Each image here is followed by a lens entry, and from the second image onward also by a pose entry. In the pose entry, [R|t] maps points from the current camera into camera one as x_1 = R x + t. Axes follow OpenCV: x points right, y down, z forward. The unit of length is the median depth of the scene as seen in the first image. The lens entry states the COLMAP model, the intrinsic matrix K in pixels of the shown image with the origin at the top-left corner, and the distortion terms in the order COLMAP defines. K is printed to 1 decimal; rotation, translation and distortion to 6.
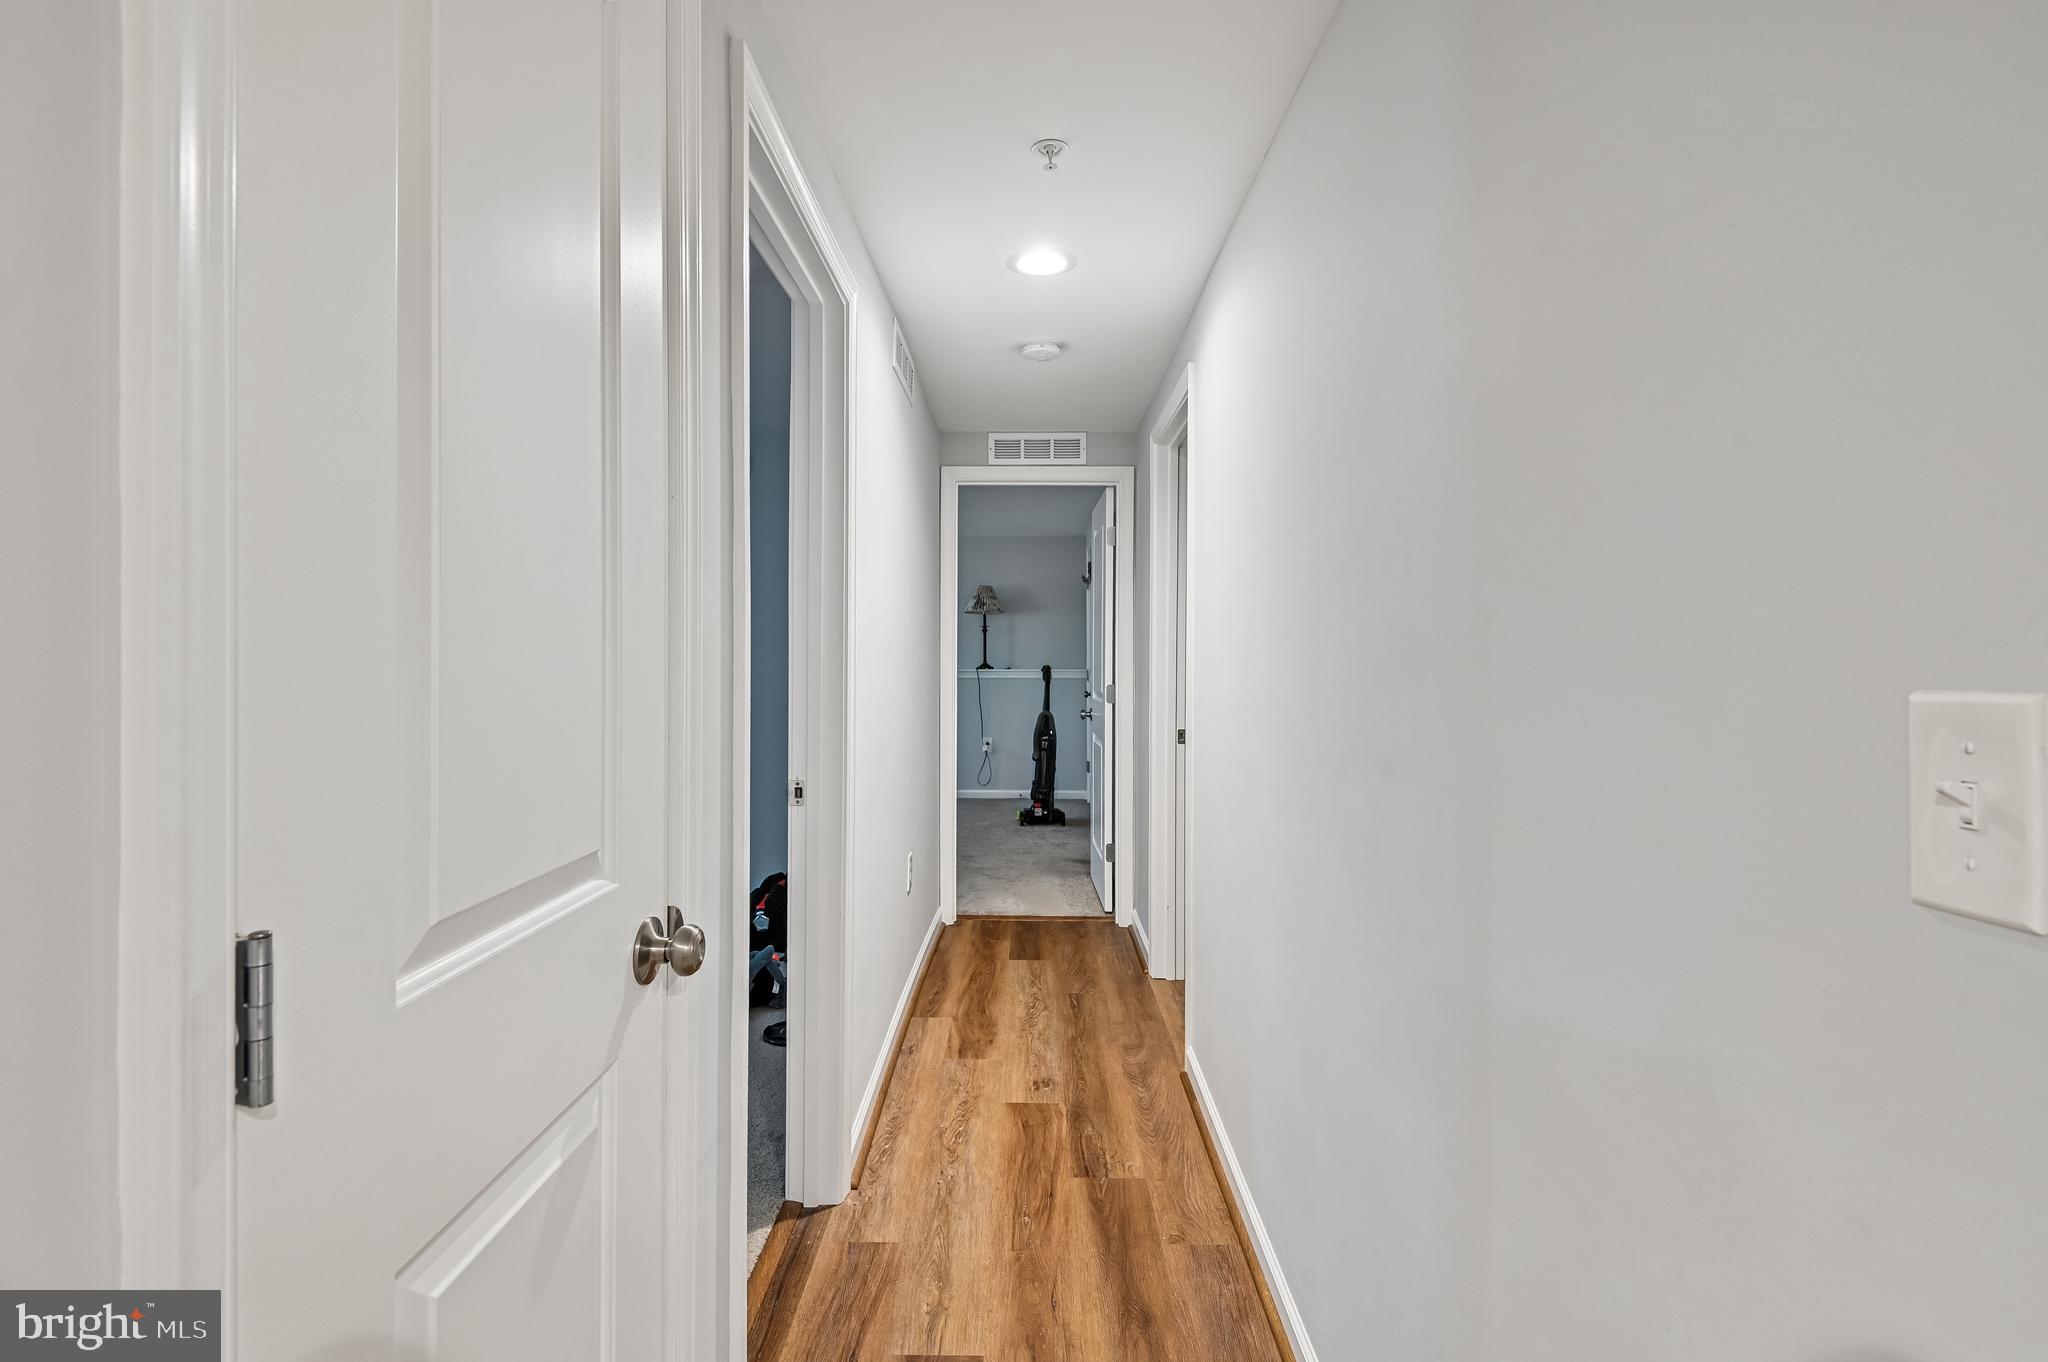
lens RADIAL K [[944.8, 0, 1025.1], [0, 944.8, 671.0], [0, 0, 1]] dist [0.022799, -0.010935]
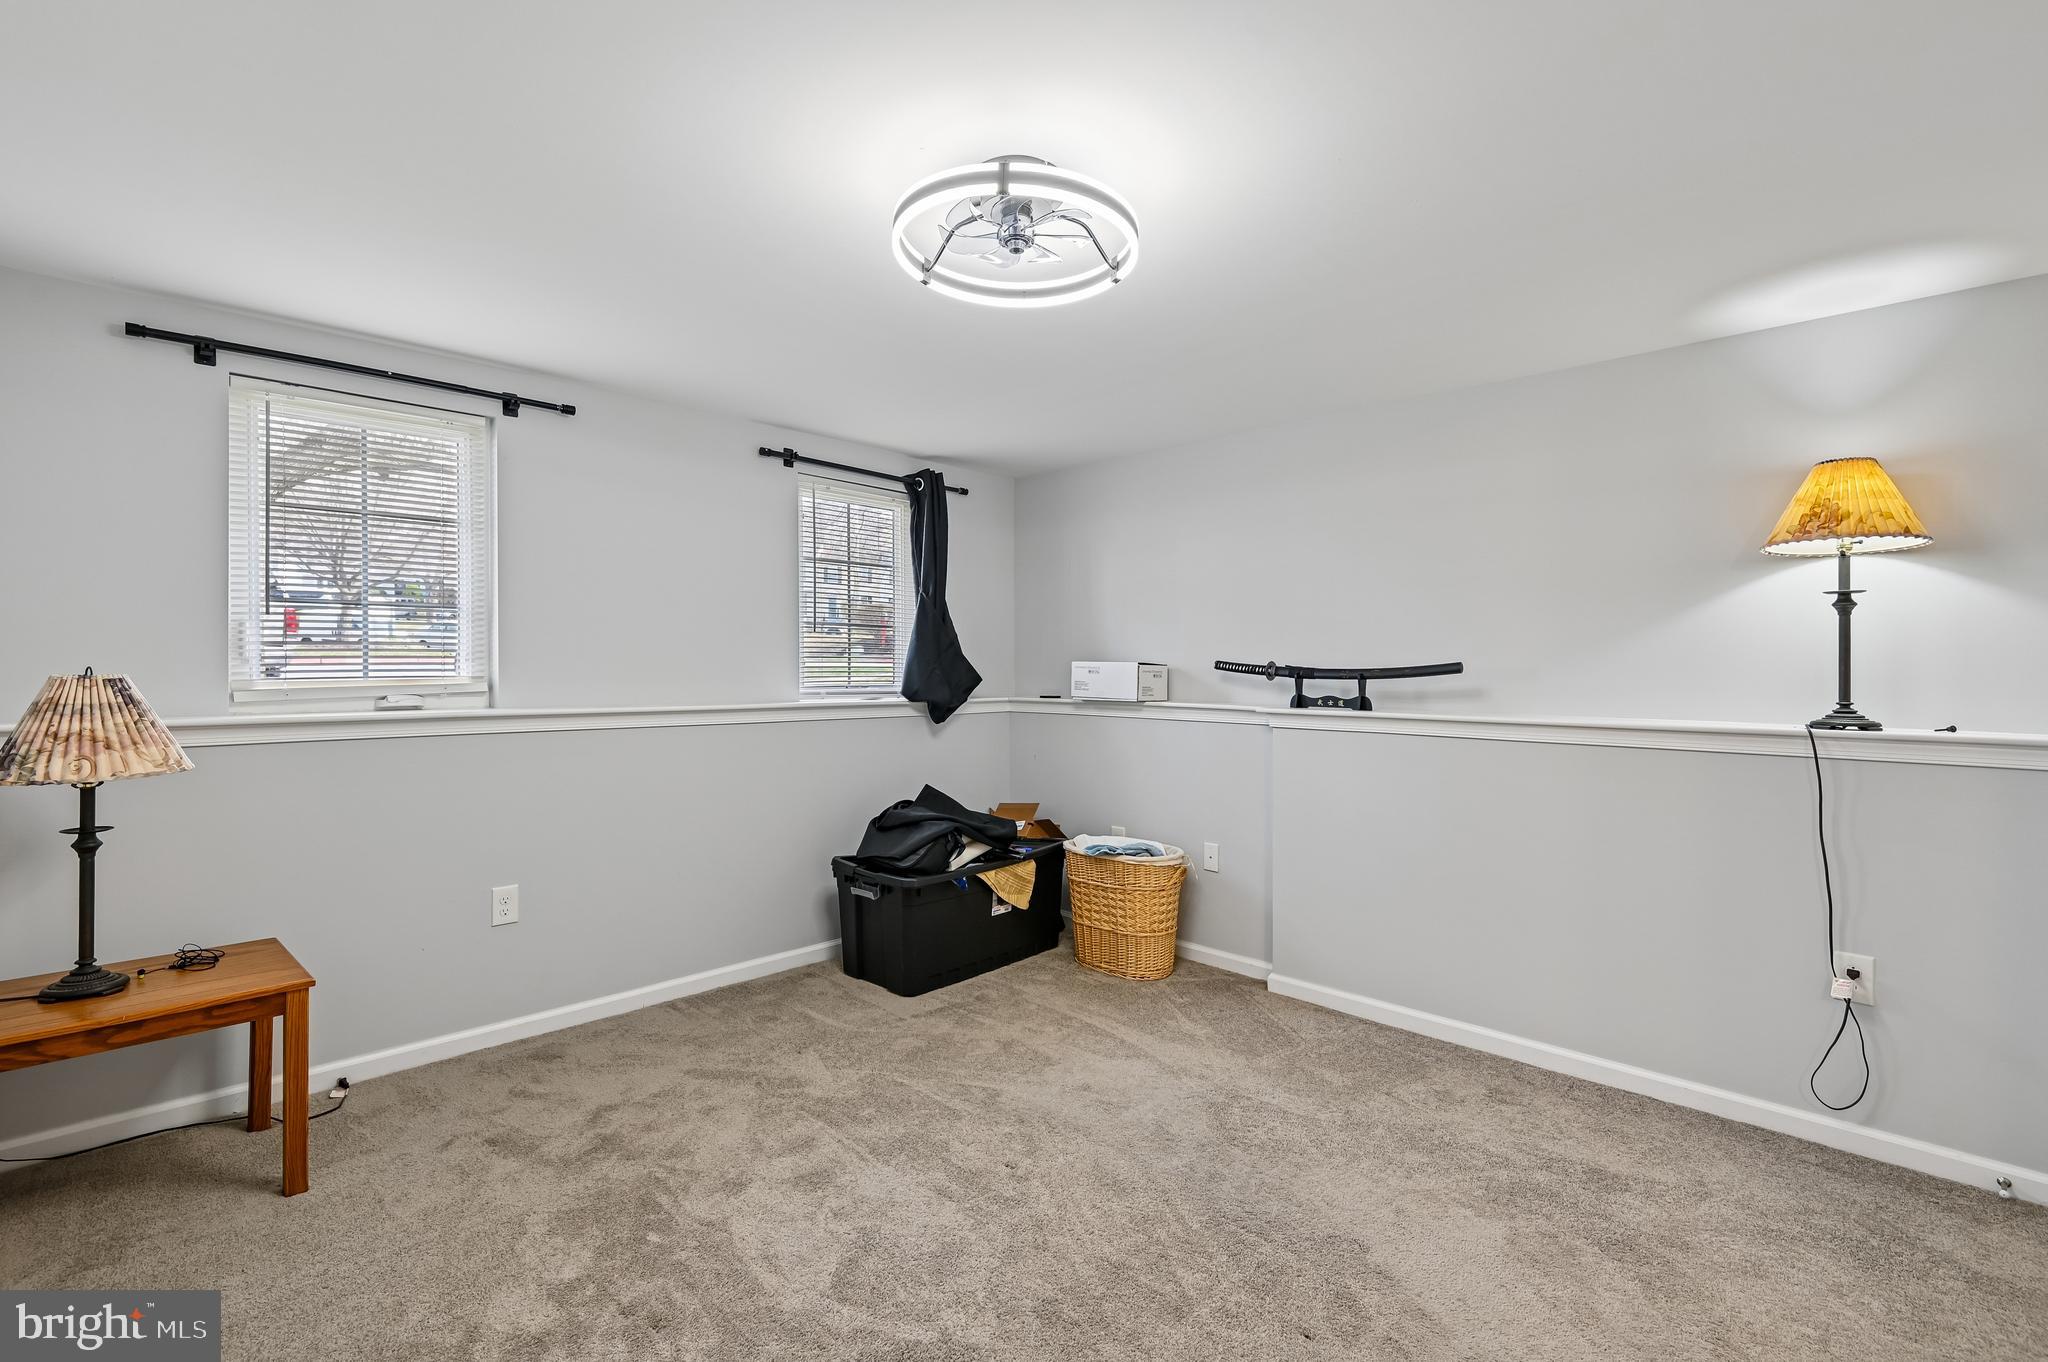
lens RADIAL K [[944.8, 0, 1027.8], [0, 944.8, 671.0], [0, 0, 1]] dist [0.022799, -0.010935]
pose [[0.712595, 0.002317, -0.701572, -0.013082], [-0.008207, 0.999954, -0.005034, -0.017422], [0.701528, 0.009345, 0.712581, 0.588736]]
